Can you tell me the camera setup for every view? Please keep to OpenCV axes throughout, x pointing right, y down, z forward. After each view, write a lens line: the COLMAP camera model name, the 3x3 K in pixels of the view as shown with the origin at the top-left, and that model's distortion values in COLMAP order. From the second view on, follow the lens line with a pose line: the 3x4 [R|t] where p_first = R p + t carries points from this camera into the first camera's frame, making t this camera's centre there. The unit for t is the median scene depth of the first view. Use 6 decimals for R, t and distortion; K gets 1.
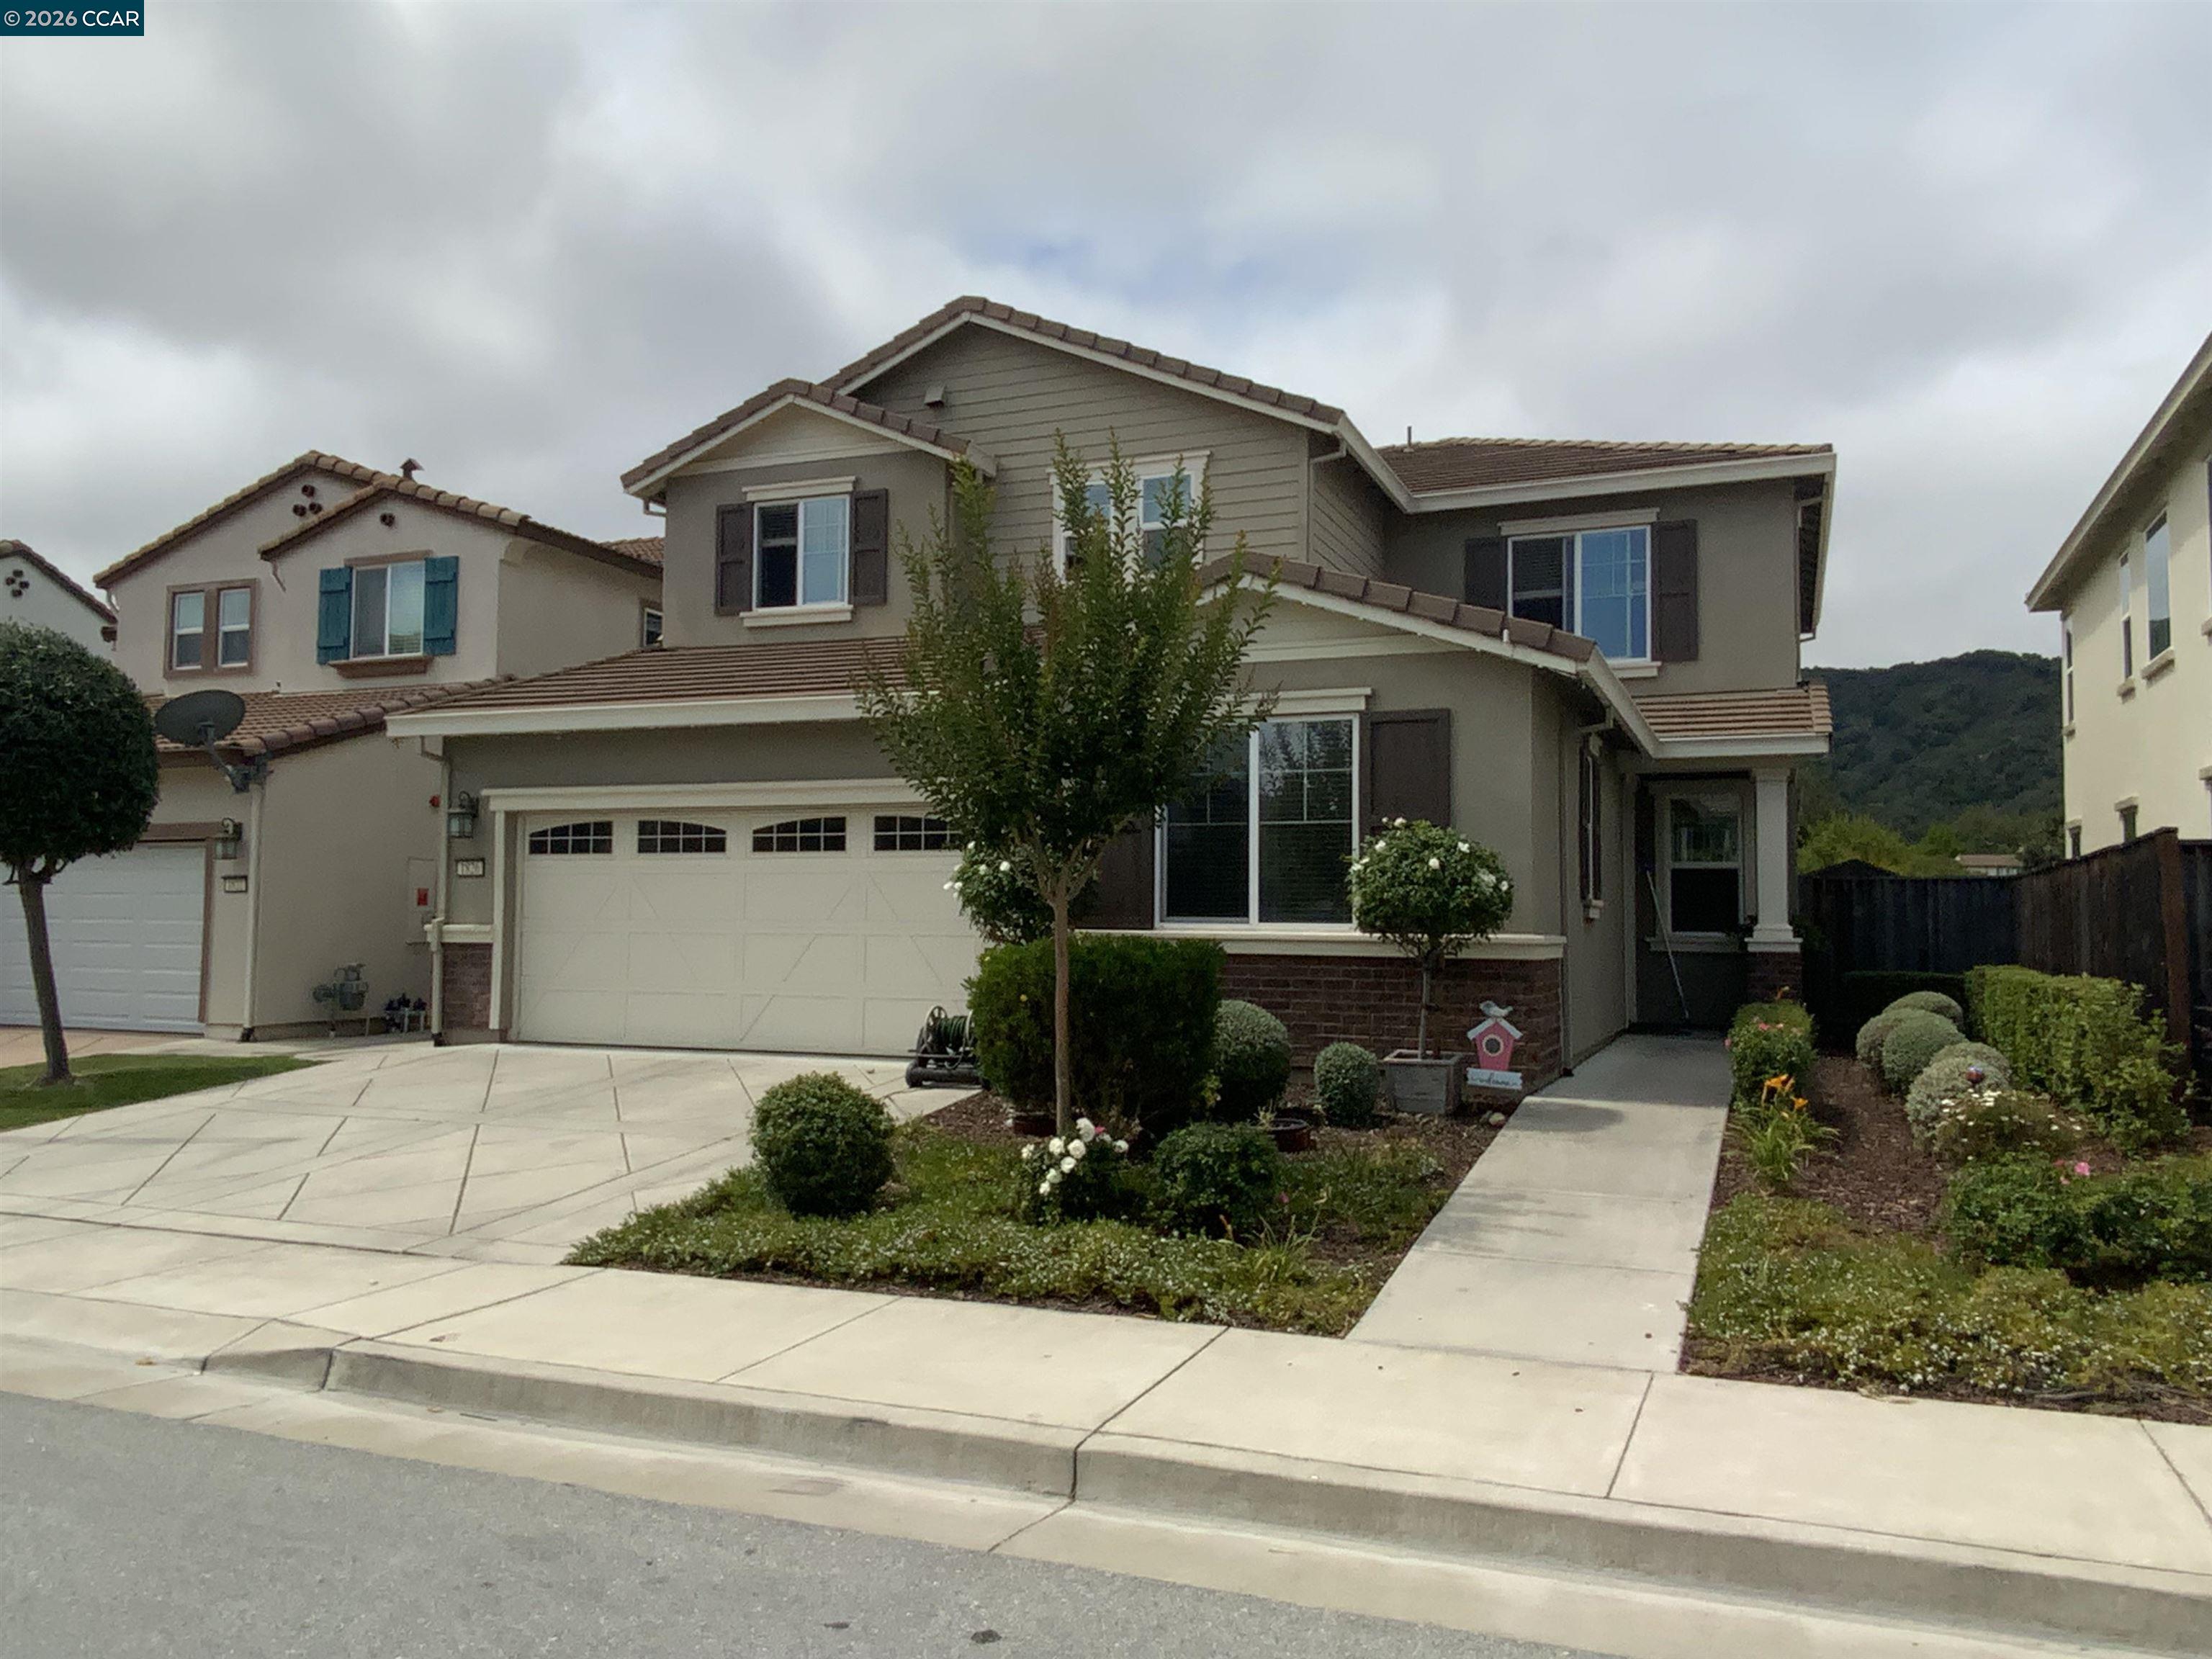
lens RADIAL K [[1626.8, 0, 1094.0], [0, 1626.8, 825.5], [0, 0, 1]] dist [0.088007, -0.126981]
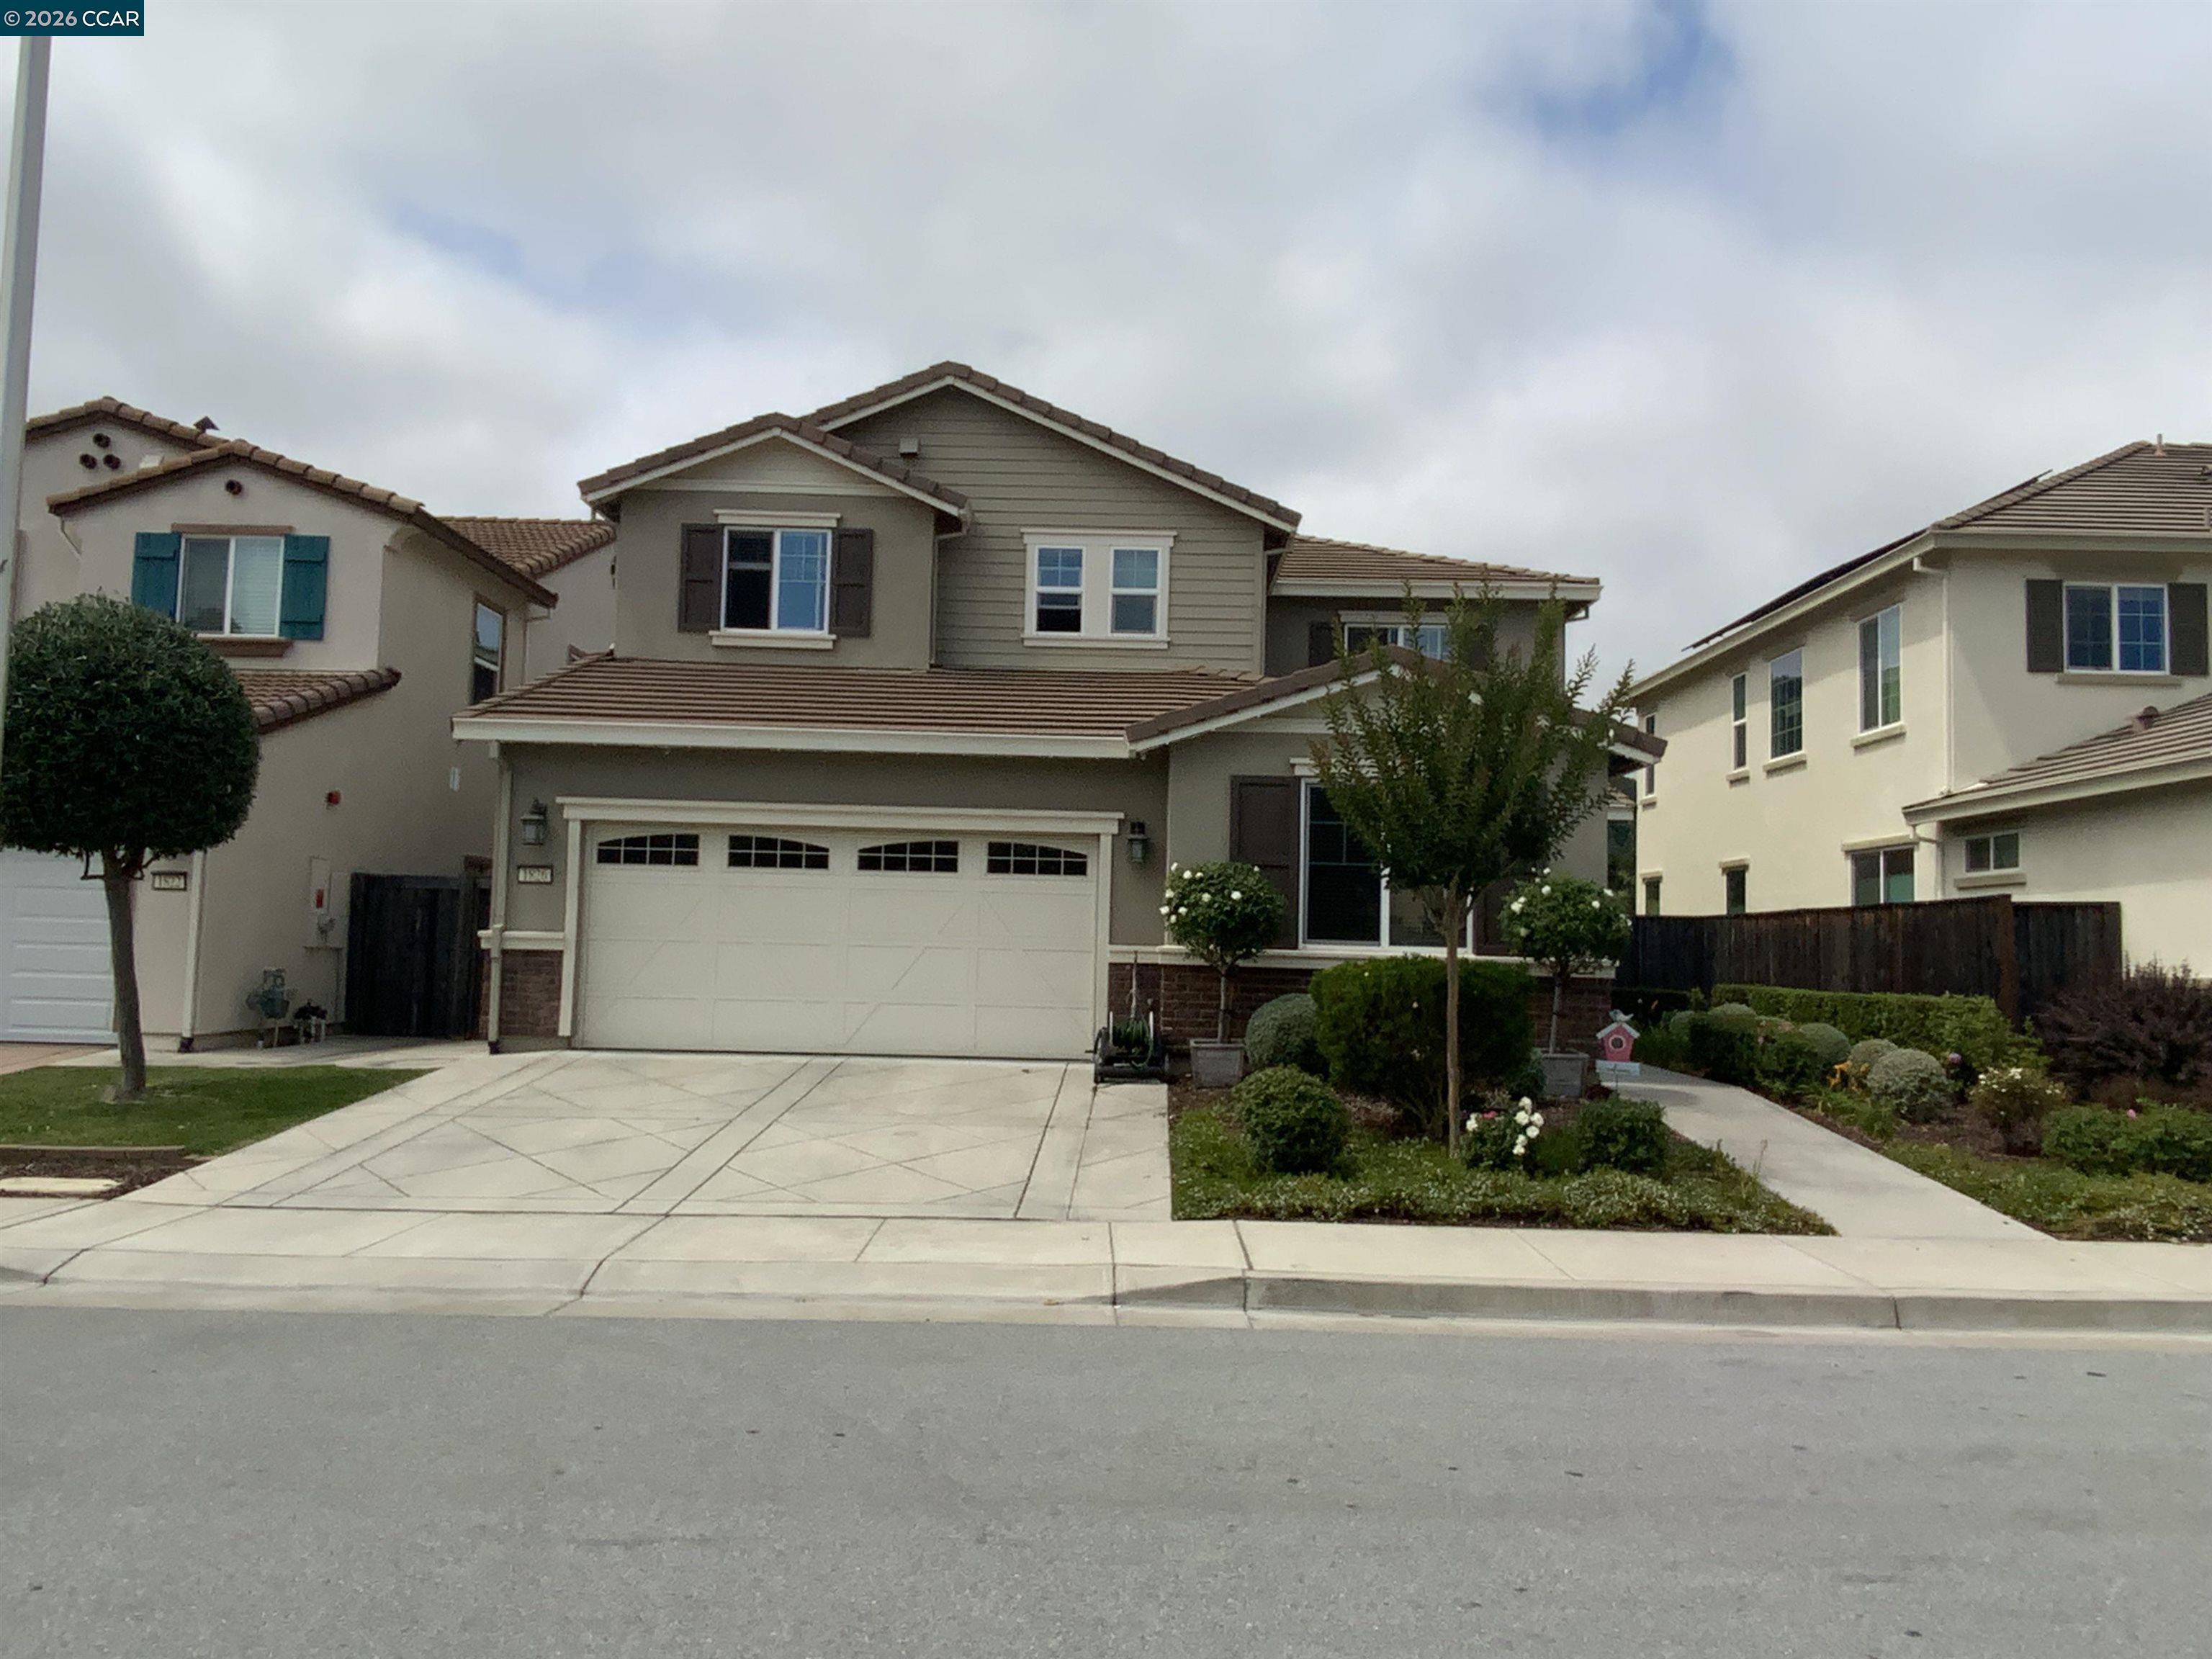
lens RADIAL K [[1626.8, 0, 1094.0], [0, 1626.8, 825.5], [0, 0, 1]] dist [0.088007, -0.126981]
pose [[0.928037, 0.043928, 0.369889, -0.384096], [-0.040894, 0.999035, -0.016042, -0.001674], [-0.370237, -0.000239, 0.928937, -0.045599]]
